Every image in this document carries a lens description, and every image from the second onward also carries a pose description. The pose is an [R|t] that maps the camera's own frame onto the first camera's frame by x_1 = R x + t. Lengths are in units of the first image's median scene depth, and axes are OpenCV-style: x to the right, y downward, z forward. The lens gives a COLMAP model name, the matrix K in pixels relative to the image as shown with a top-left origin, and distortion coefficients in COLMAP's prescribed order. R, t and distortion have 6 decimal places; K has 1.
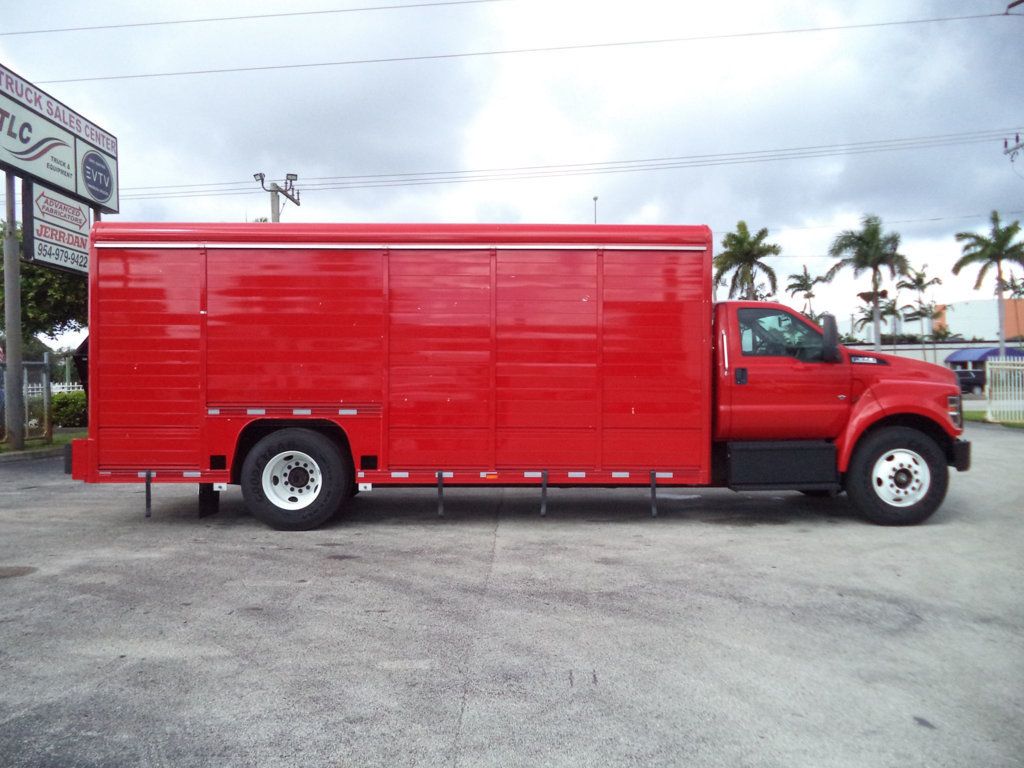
lens RADIAL K [[828.9, 0, 509.1], [0, 828.9, 374.9], [0, 0, 1]] dist [-0.019416, -0.013539]
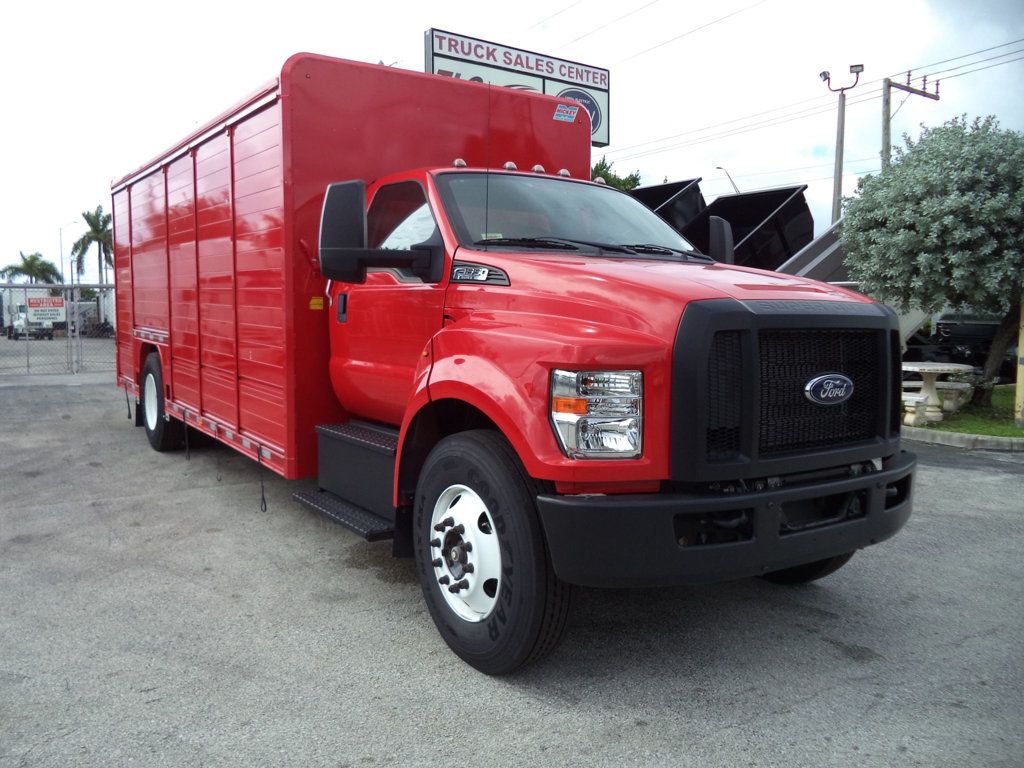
lens RADIAL K [[828.9, 0, 513.0], [0, 828.9, 390.6], [0, 0, 1]] dist [-0.019416, -0.013539]
pose [[0.556443, 0.096272, -0.825289, 0.834035], [-0.014431, 0.994235, 0.106250, -0.003320], [0.830760, -0.047212, 0.554625, 0.791016]]
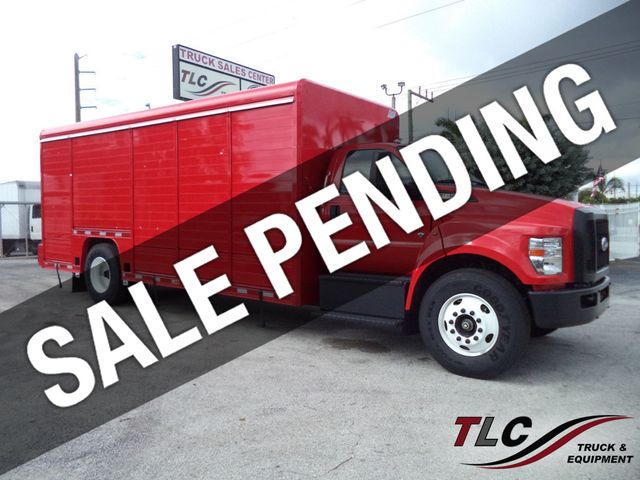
lens RADIAL K [[518.1, 0, 321.3], [0, 518.1, 240.5], [0, 0, 1]] dist [-0.019416, -0.013539]
pose [[0.793526, 0.037893, -0.607355, 0.693964], [-0.006643, 0.998539, 0.053621, 0.001297], [0.608500, -0.038515, 0.792619, 0.448651]]
